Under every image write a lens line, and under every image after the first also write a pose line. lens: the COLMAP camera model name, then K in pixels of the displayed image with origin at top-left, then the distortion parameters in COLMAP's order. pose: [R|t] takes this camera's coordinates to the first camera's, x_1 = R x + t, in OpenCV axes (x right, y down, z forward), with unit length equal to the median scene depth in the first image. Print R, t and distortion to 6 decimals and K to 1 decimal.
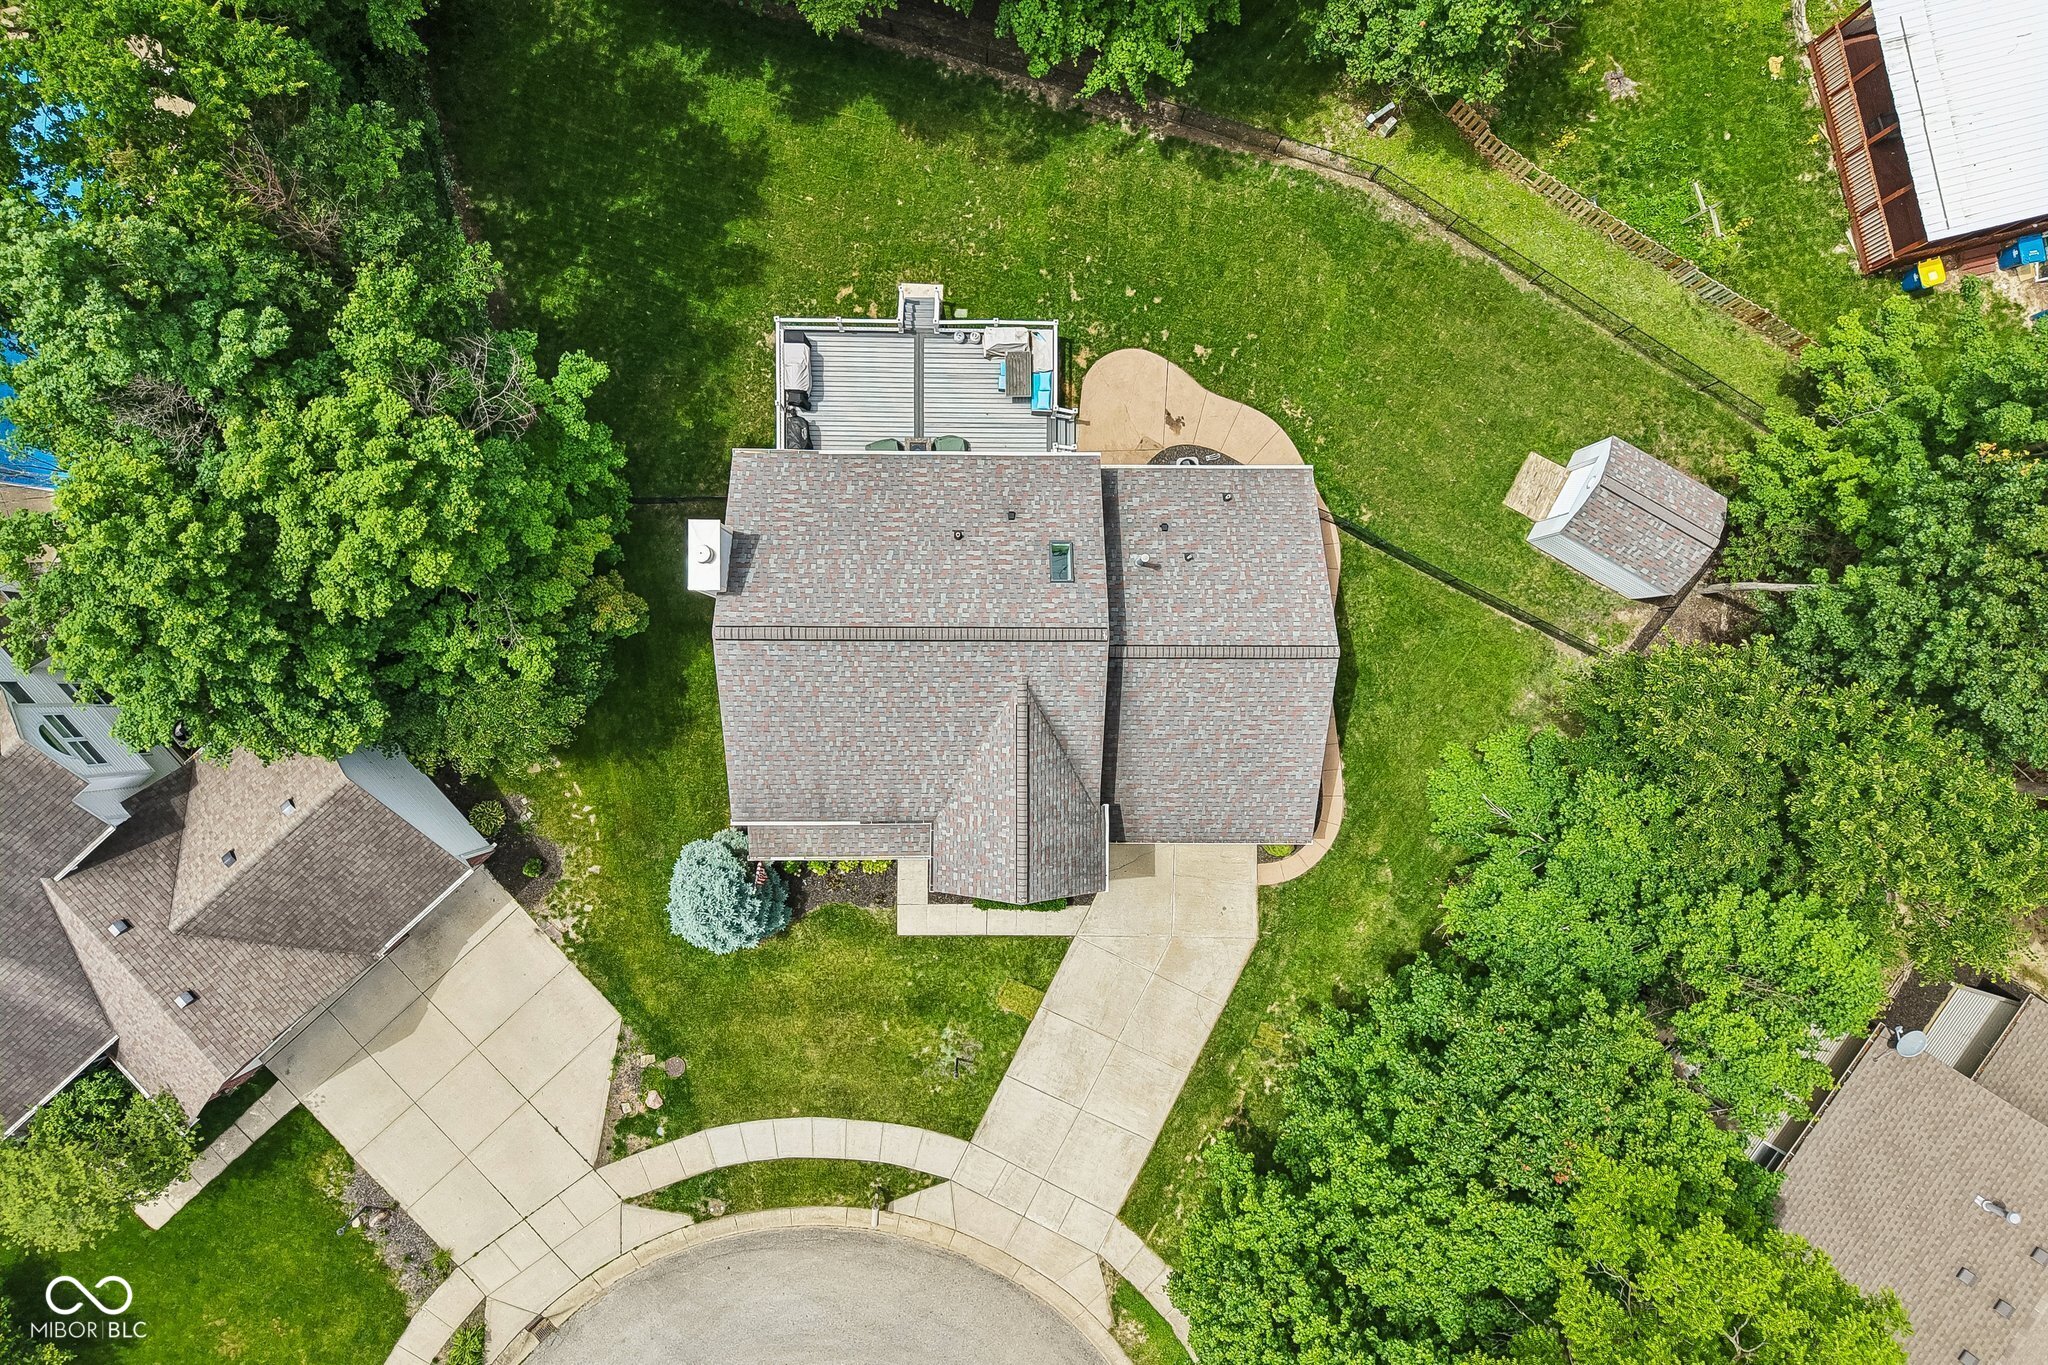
lens RADIAL K [[1392.5, 0, 1023.3], [0, 1392.5, 685.4], [0, 0, 1]] dist [-0.000542, -0.011059]
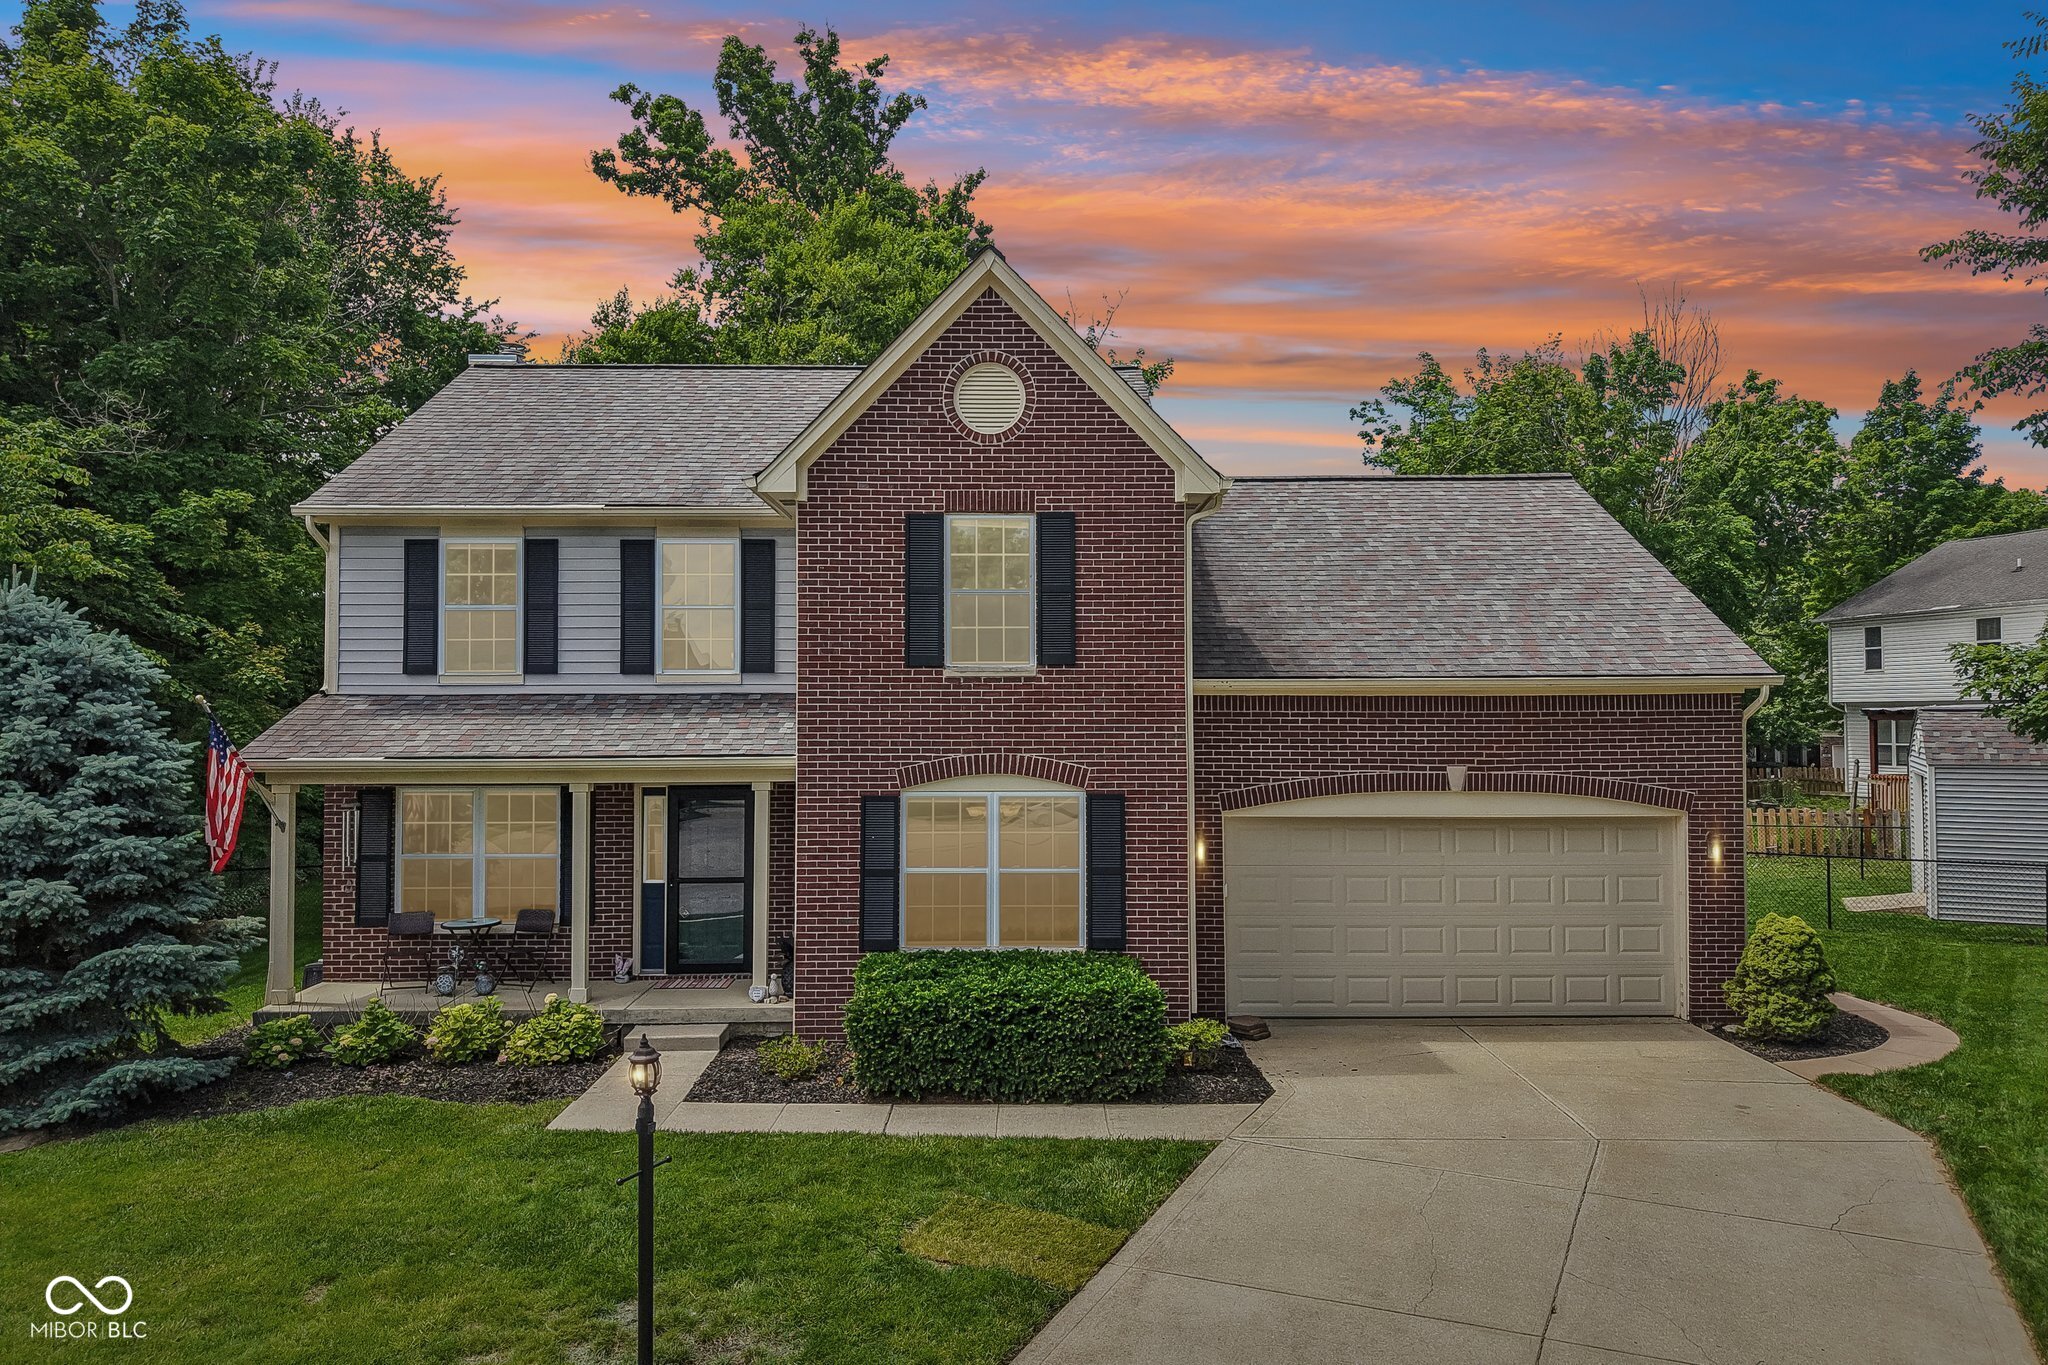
lens RADIAL K [[1392.5, 0, 1024.1], [0, 1392.5, 681.8], [0, 0, 1]] dist [-0.000542, -0.011059]
pose [[0.999296, -0.034858, 0.013900, -0.000603], [0.012890, -0.029053, -0.999495, 0.441765], [0.035244, 0.998970, -0.028584, 0.921281]]
